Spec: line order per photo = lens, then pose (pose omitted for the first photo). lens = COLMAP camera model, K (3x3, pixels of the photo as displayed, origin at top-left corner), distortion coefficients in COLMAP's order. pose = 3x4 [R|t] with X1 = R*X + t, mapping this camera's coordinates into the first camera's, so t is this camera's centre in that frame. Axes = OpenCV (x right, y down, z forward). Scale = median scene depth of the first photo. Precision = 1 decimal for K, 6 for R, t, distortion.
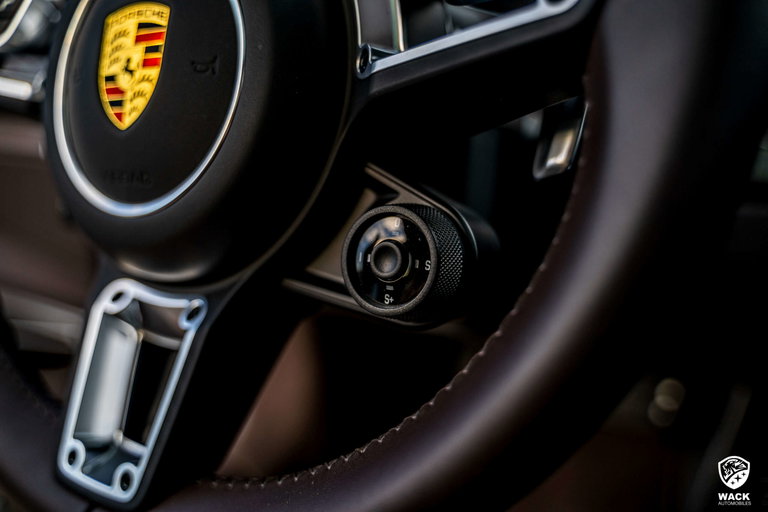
lens RADIAL K [[630.4, 0, 409.4], [0, 630.4, 256.5], [0, 0, 1]] dist [-0.126529, 0.108769]
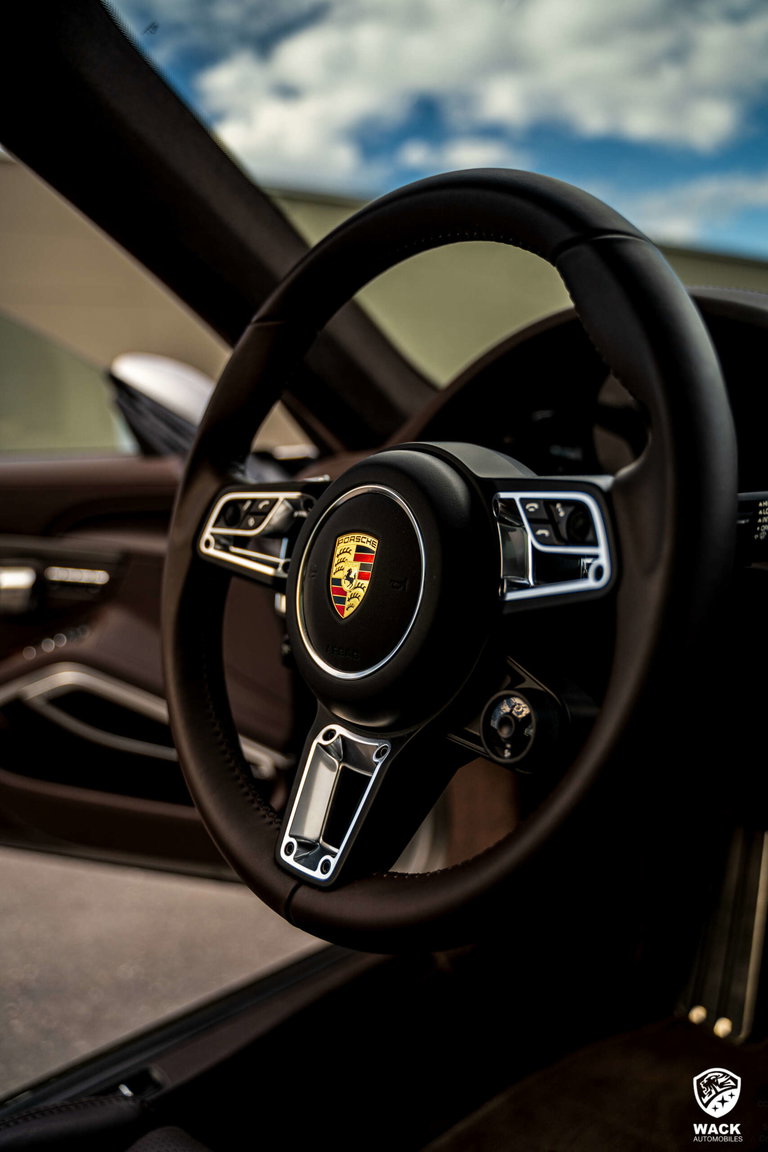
lens RADIAL K [[945.7, 0, 381.9], [0, 945.7, 574.3], [0, 0, 1]] dist [-0.126529, 0.108769]
pose [[0.936913, 0.028903, -0.348367, 0.388937], [-0.070672, 0.991658, -0.107793, -0.078525], [0.342345, 0.125612, 0.931140, -1.046580]]
